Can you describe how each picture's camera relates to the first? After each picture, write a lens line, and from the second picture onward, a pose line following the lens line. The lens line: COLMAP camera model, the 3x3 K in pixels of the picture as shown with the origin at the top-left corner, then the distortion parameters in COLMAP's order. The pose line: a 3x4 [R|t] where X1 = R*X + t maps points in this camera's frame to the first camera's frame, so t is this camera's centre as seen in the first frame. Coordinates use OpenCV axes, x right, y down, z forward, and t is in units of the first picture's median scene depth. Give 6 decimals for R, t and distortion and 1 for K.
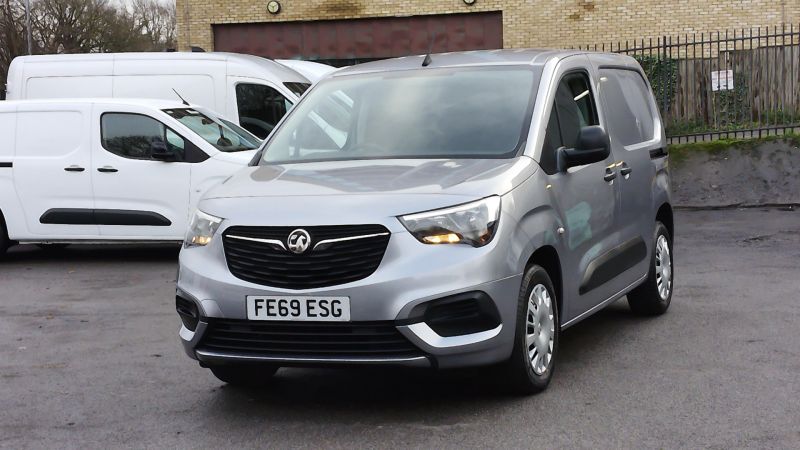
lens RADIAL K [[1285.8, 0, 400.0], [0, 1285.8, 225.0], [0, 0, 1]] dist [0.277352, -1.600843]
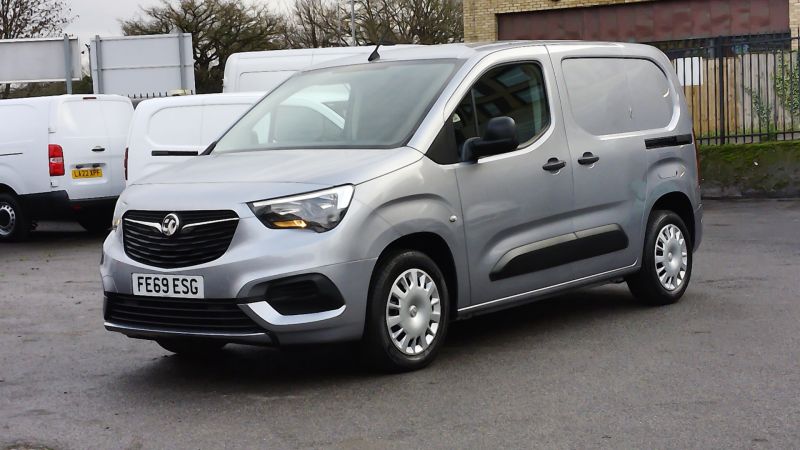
lens RADIAL K [[1285.8, 0, 400.0], [0, 1285.8, 225.0], [0, 0, 1]] dist [0.277352, -1.600843]
pose [[0.963914, 0.013369, -0.265878, 0.402614], [-0.010546, 0.999872, 0.012041, -0.002531], [0.266005, -0.008803, 0.963931, -0.012150]]
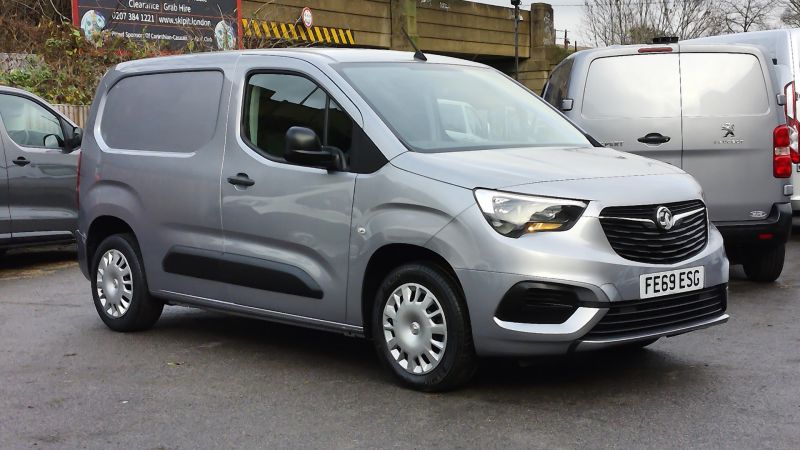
lens RADIAL K [[1285.0, 0, 421.9], [0, 1285.0, 203.3], [0, 0, 1]] dist [0.312606, -1.592865]
pose [[0.375551, -0.016275, 0.926659, -1.123572], [0.062149, 0.998037, -0.007659, -0.003703], [-0.924716, 0.060467, 0.375825, 0.783468]]
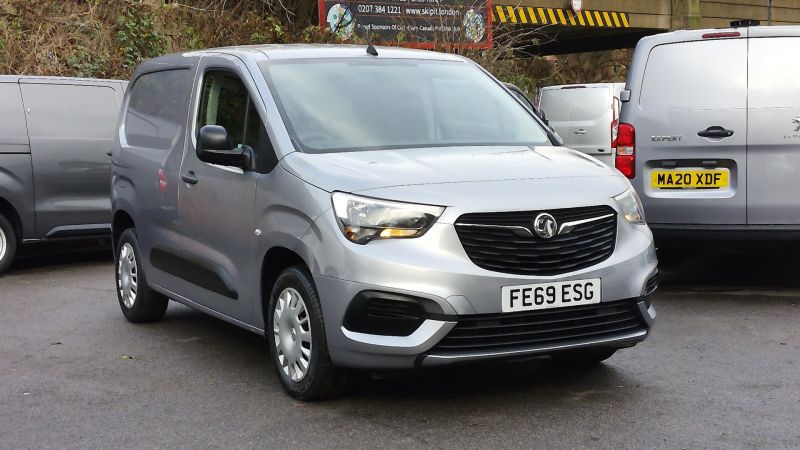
lens RADIAL K [[1285.8, 0, 400.0], [0, 1285.8, 225.0], [0, 0, 1]] dist [0.277352, -1.600843]
pose [[0.619425, -0.033282, 0.784350, -0.899244], [0.047345, 0.998866, 0.004995, 0.002161], [-0.783627, 0.034041, 0.620299, 0.485476]]
